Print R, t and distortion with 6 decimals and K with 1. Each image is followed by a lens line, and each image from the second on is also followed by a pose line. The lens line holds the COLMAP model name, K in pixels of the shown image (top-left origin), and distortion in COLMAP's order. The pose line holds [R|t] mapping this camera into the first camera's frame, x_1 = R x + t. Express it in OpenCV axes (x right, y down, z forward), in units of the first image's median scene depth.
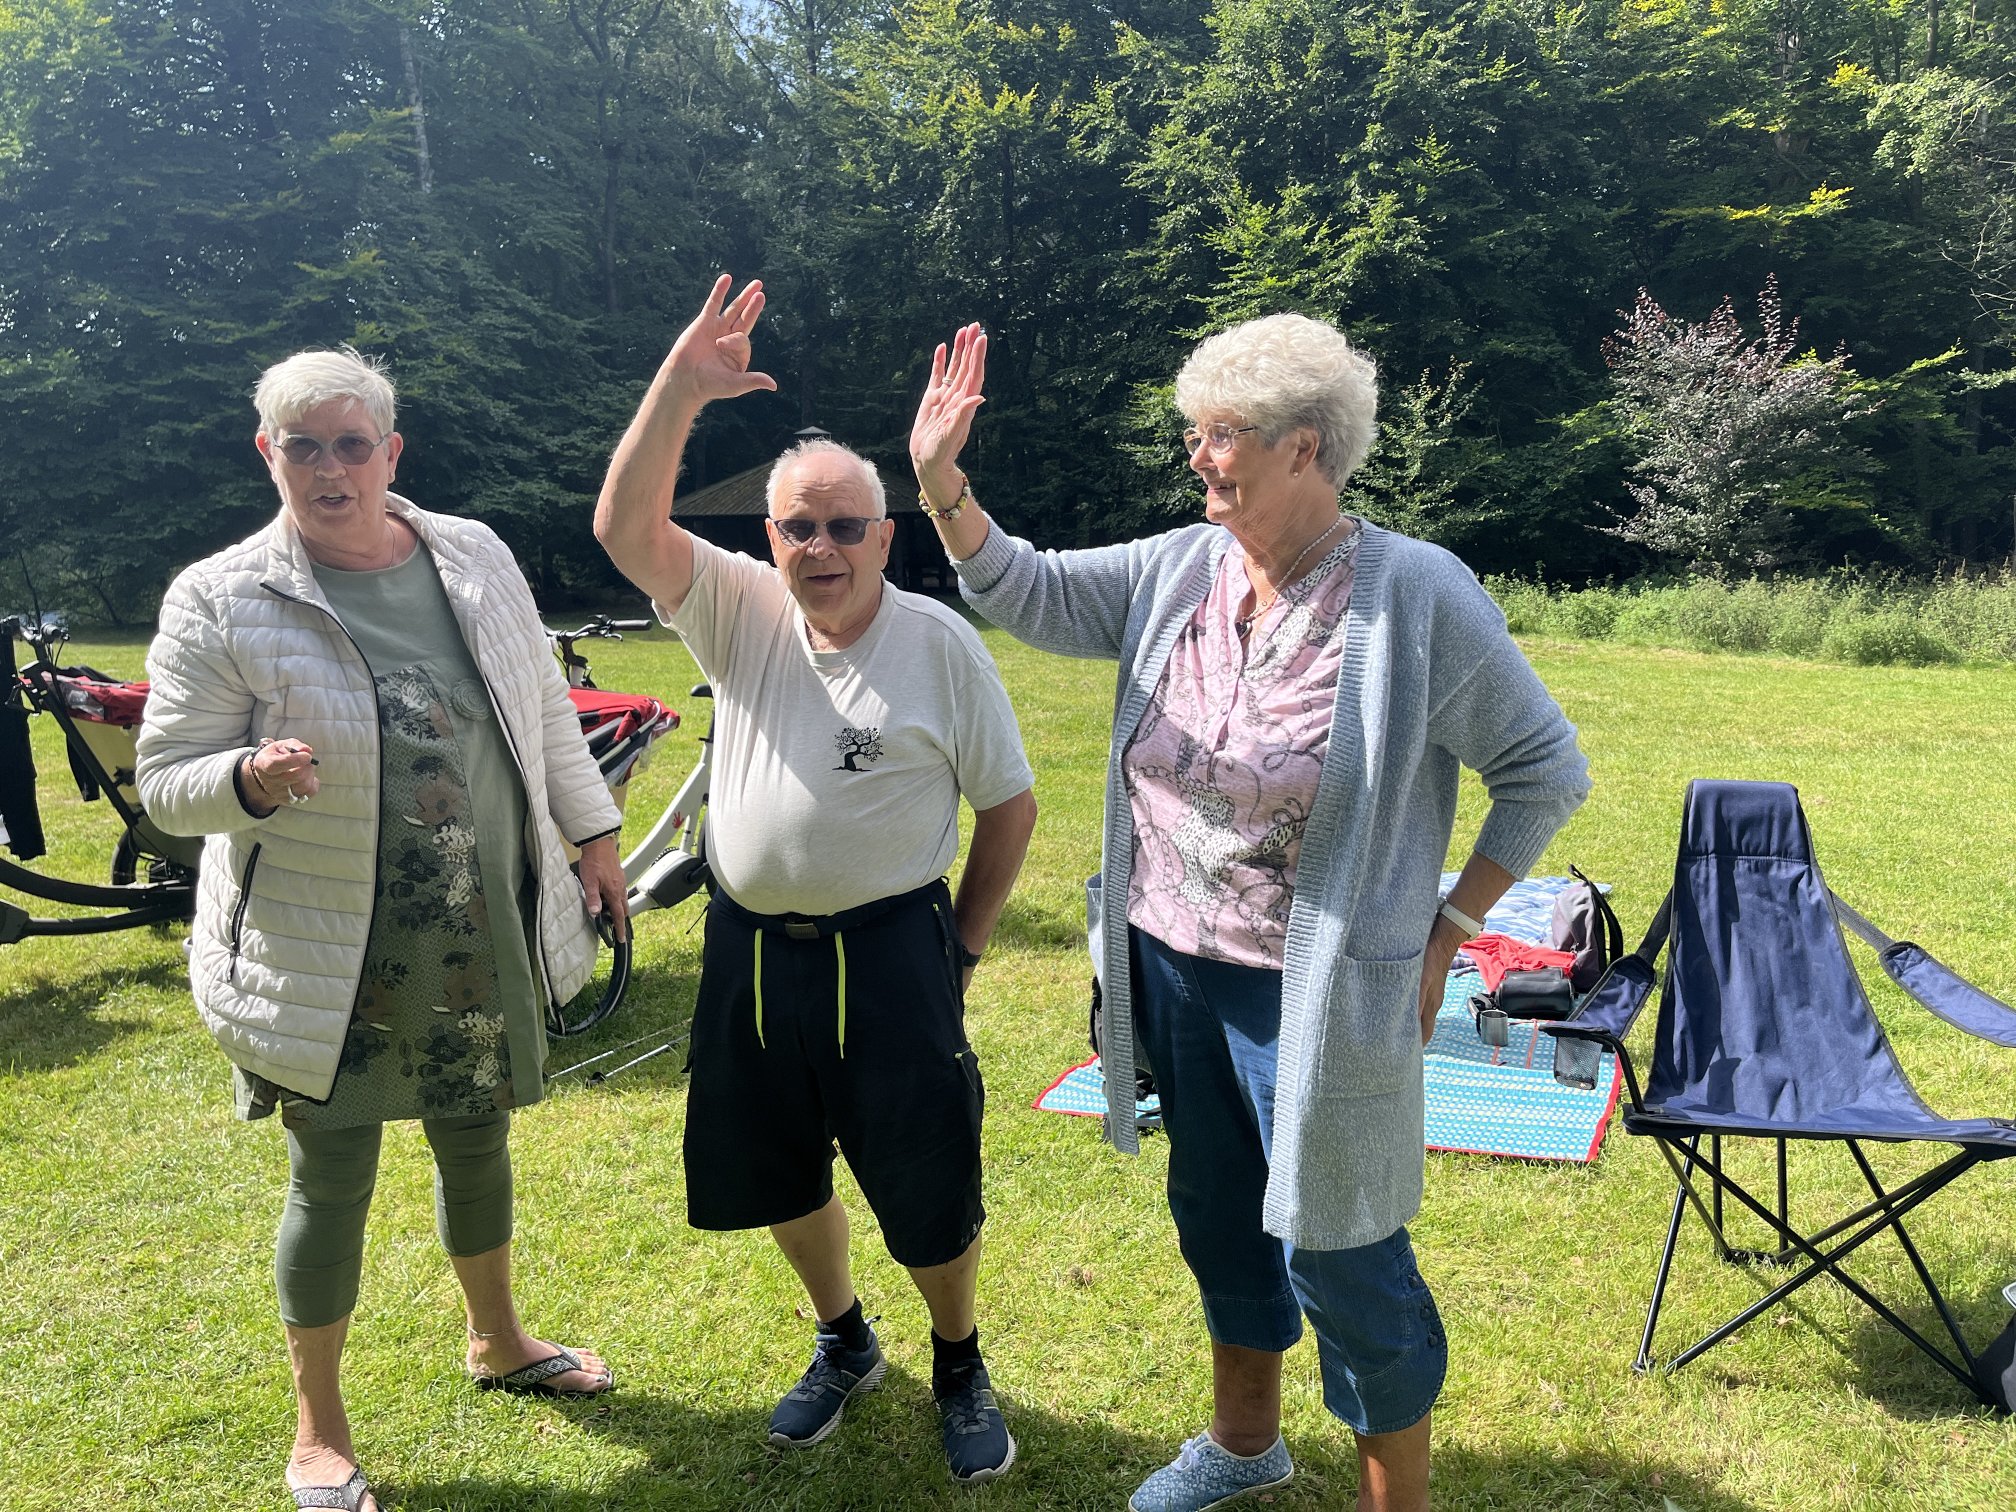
lens RADIAL K [[1535.0, 0, 1010.9], [0, 1535.0, 746.4], [0, 0, 1]] dist [0.067341, -0.092281]
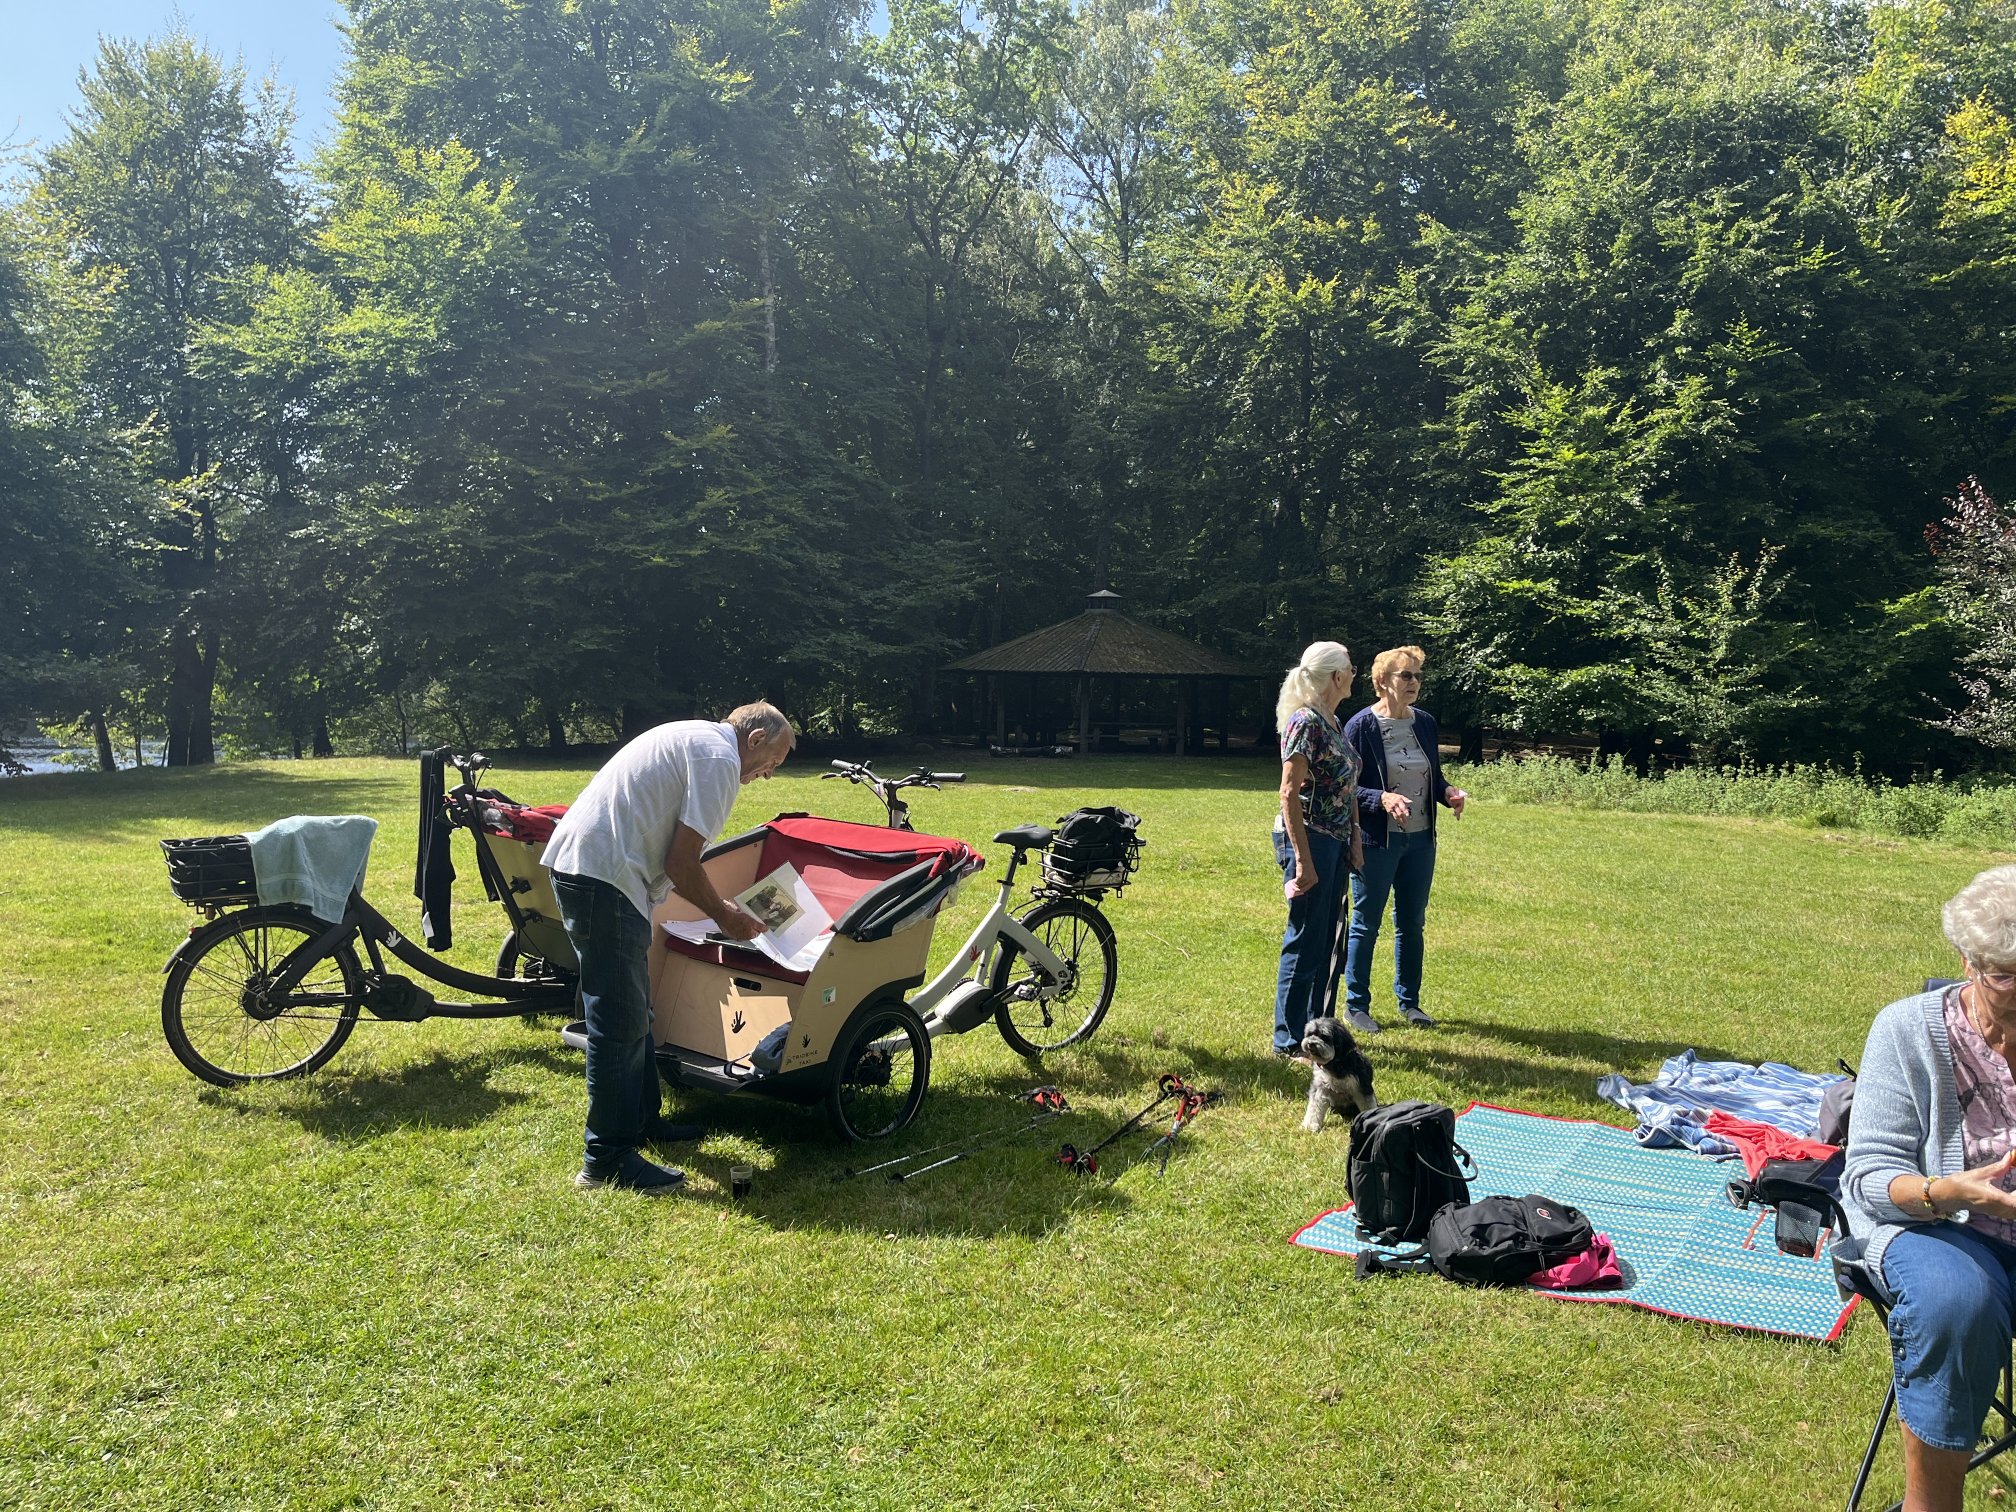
lens RADIAL K [[1535.0, 0, 1029.2], [0, 1535.0, 731.2], [0, 0, 1]] dist [0.067341, -0.092281]
pose [[0.984704, 0.044959, -0.168332, 0.000167], [-0.063325, 0.992414, -0.105379, 0.000620], [0.162318, 0.114427, 0.980081, -0.018193]]
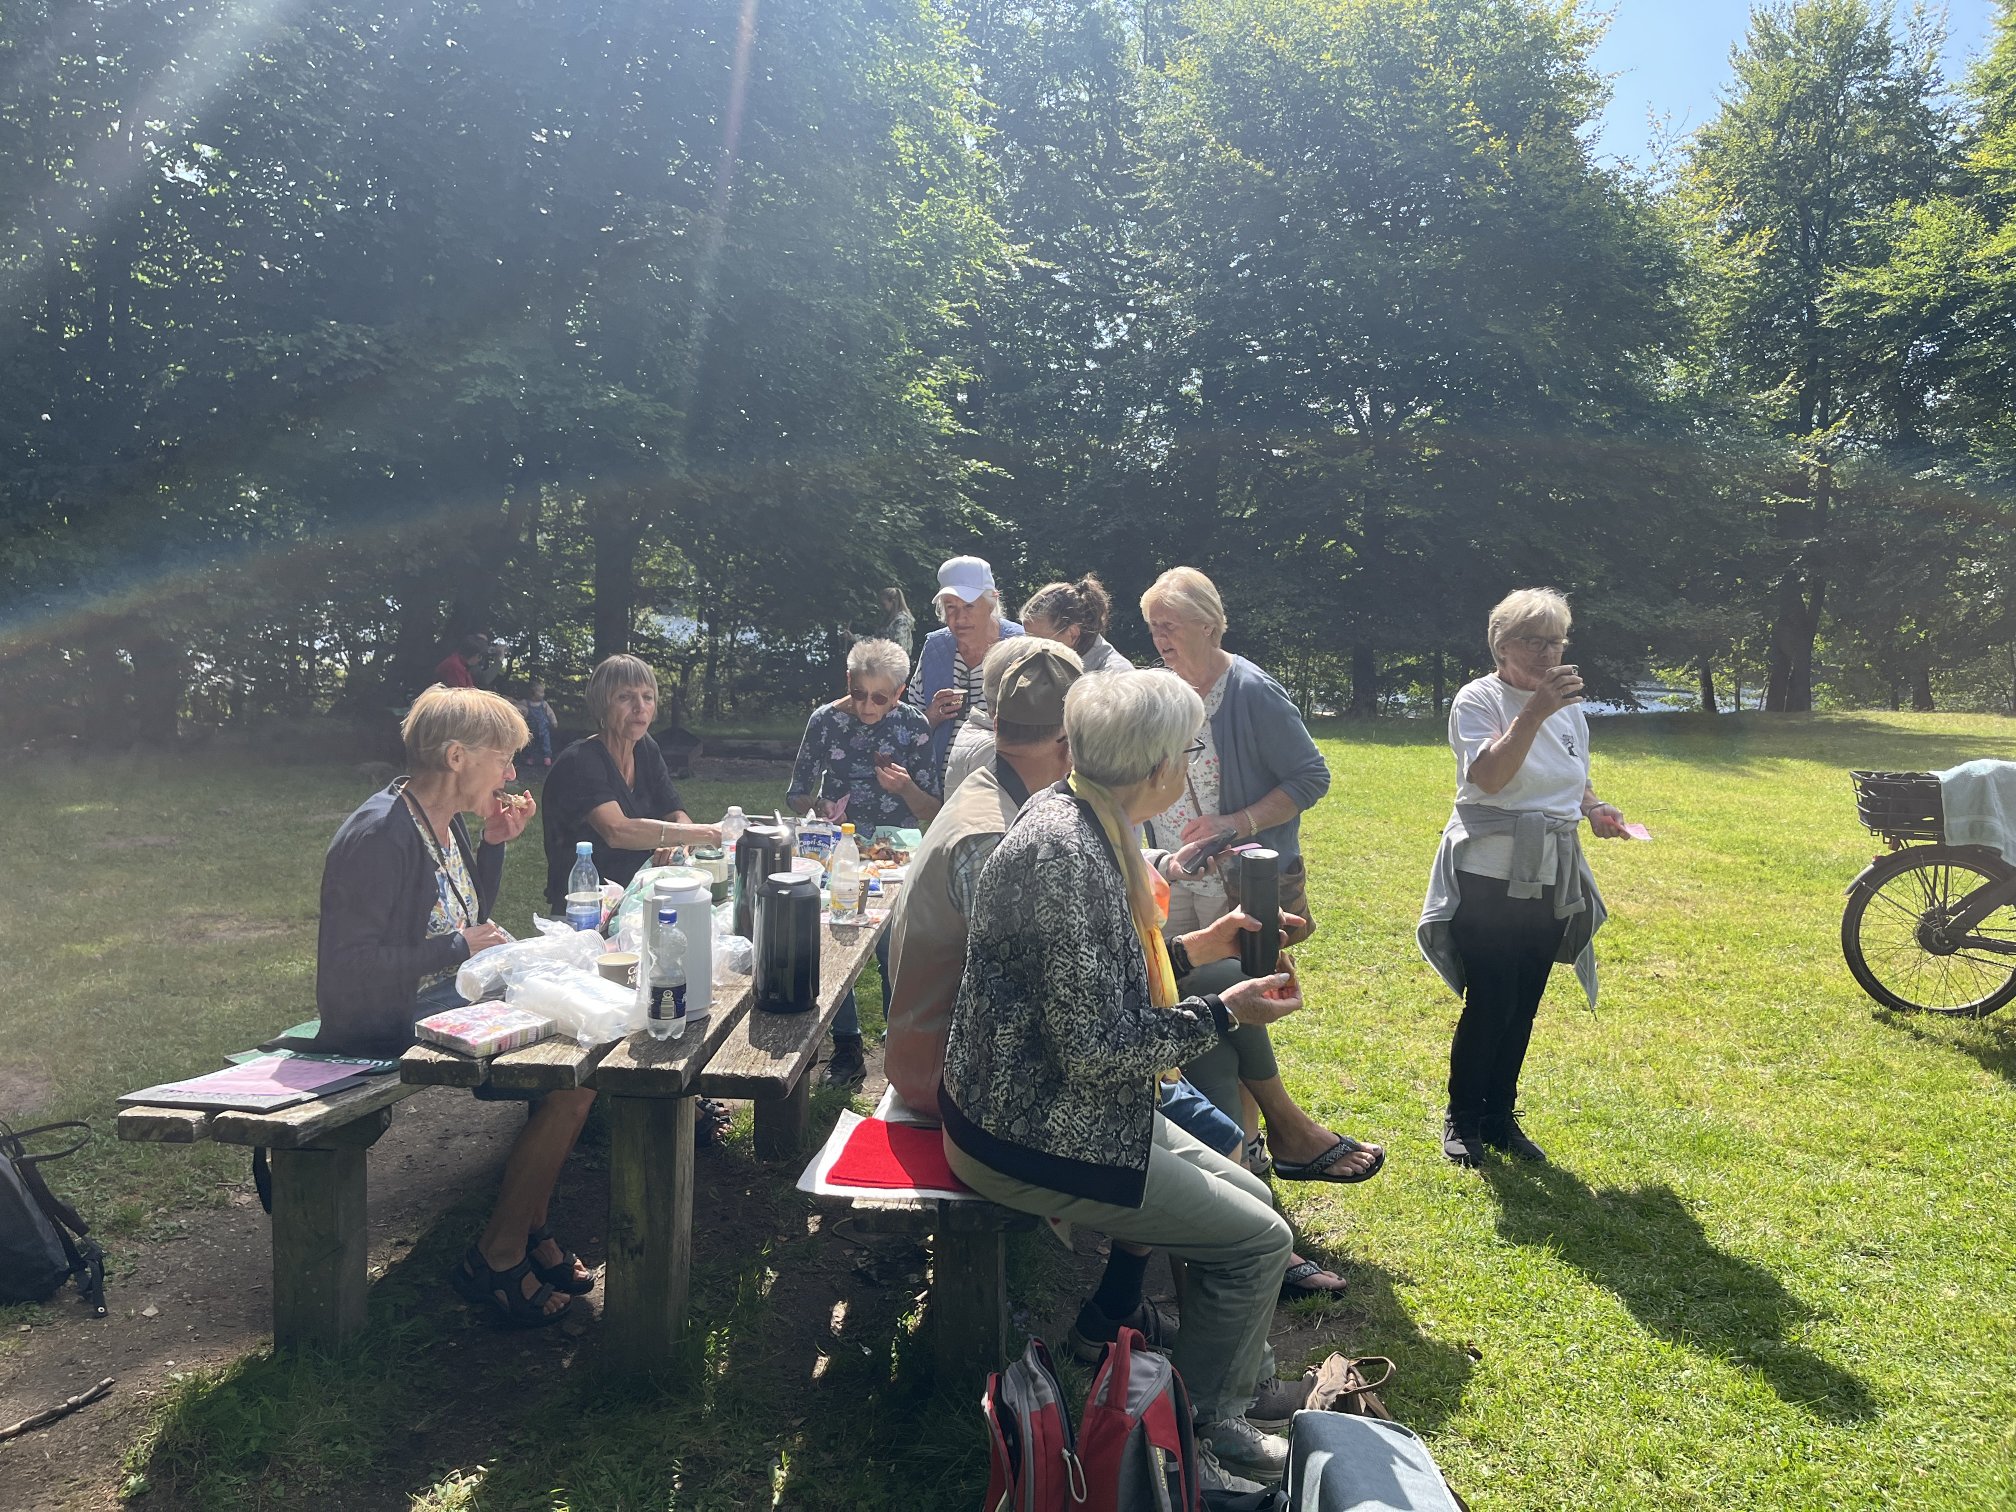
lens RADIAL K [[1535.0, 0, 991.0], [0, 1535.0, 742.0], [0, 0, 1]] dist [0.067341, -0.092281]
pose [[0.424374, 0.117115, -0.897881, -0.001297], [-0.163767, 0.985175, 0.051099, 0.005531], [0.890554, 0.125358, 0.437262, -0.040705]]
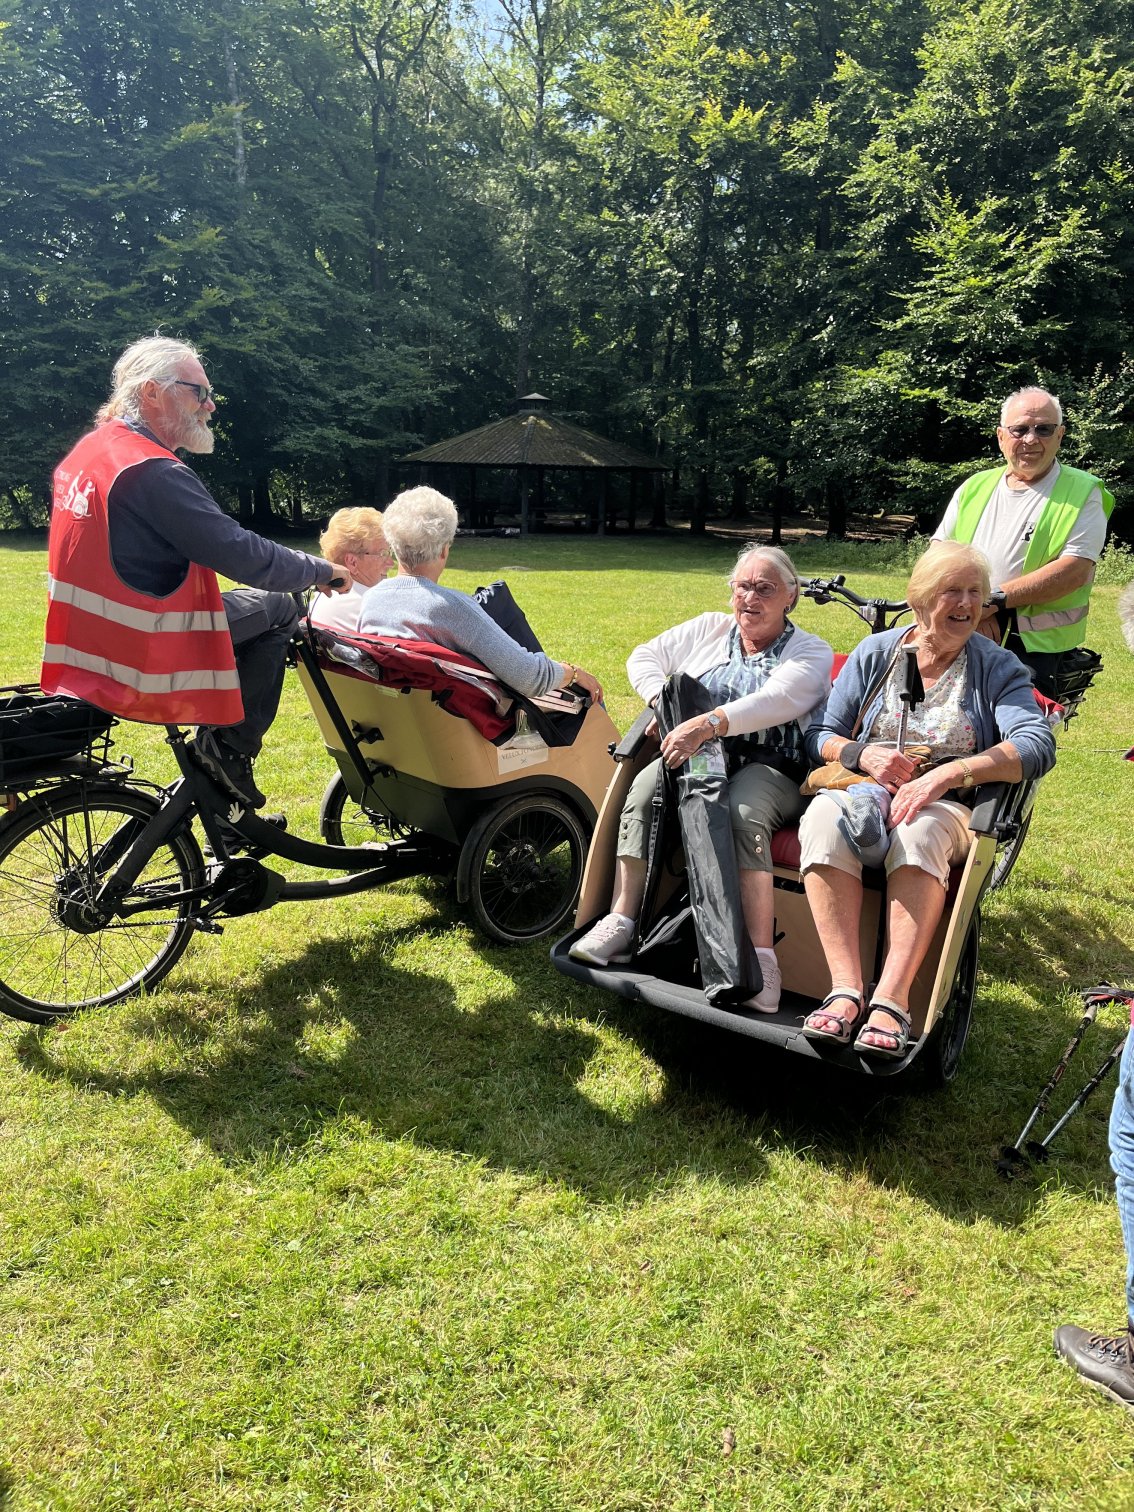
lens RADIAL K [[1151.2, 0, 568.9], [0, 1151.2, 761.4], [0, 0, 1]] dist [0.067341, -0.092281]
pose [[0.997977, 0.054844, -0.032146, -0.088533], [-0.051433, 0.993786, 0.098715, -0.007973], [0.037360, -0.096862, 0.994596, 0.066664]]
